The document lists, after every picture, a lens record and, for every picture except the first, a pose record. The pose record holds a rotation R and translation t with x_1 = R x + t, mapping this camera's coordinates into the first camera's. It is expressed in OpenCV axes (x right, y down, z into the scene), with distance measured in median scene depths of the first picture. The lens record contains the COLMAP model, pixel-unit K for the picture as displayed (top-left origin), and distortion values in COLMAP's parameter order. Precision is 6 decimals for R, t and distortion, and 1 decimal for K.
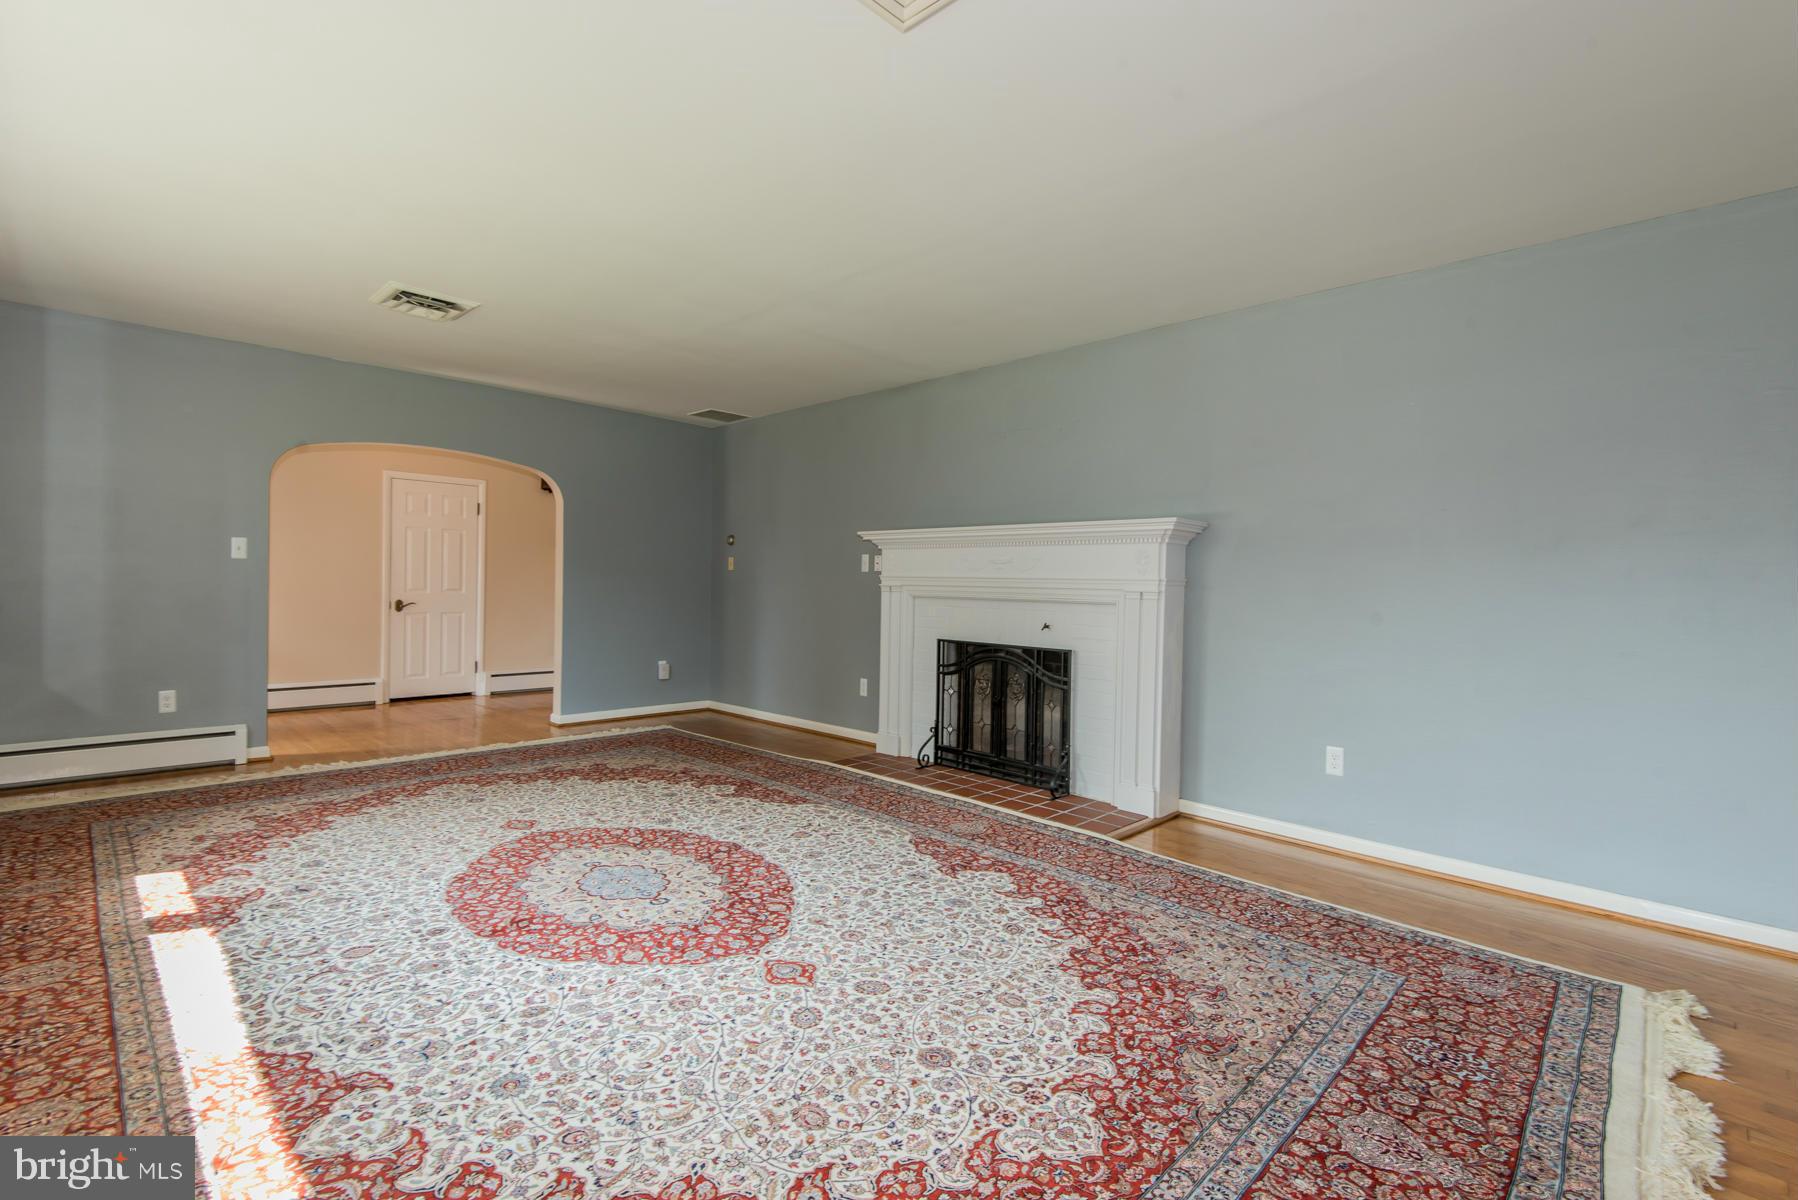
lens RADIAL K [[814.9, 0, 894.4], [0, 814.9, 598.6], [0, 0, 1]] dist [0.047084, -0.025659]
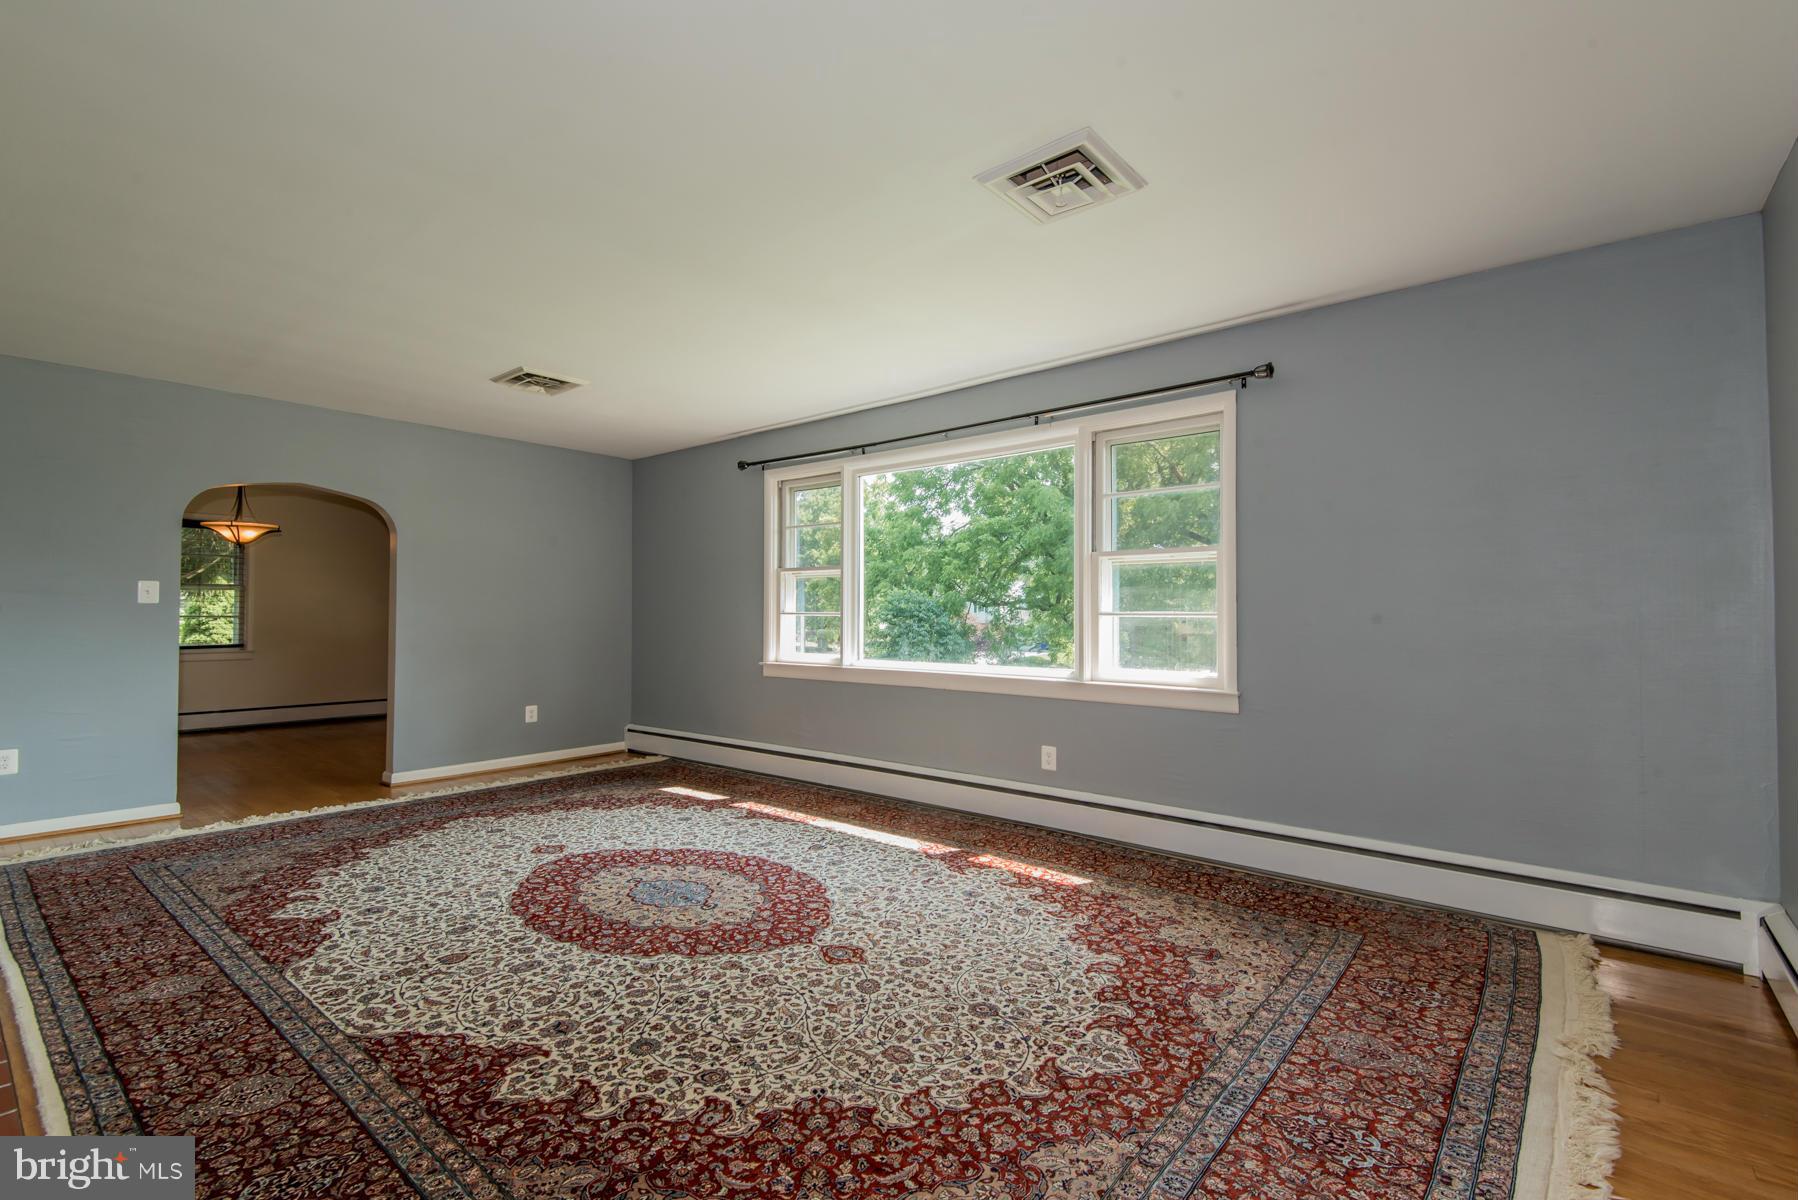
lens RADIAL K [[814.9, 0, 894.4], [0, 814.9, 598.6], [0, 0, 1]] dist [0.047084, -0.025659]
pose [[-0.996519, -0.020520, -0.080798, -0.510596], [-0.020322, 0.999788, -0.003266, -0.050512], [0.080848, -0.001612, -0.996725, 2.040424]]
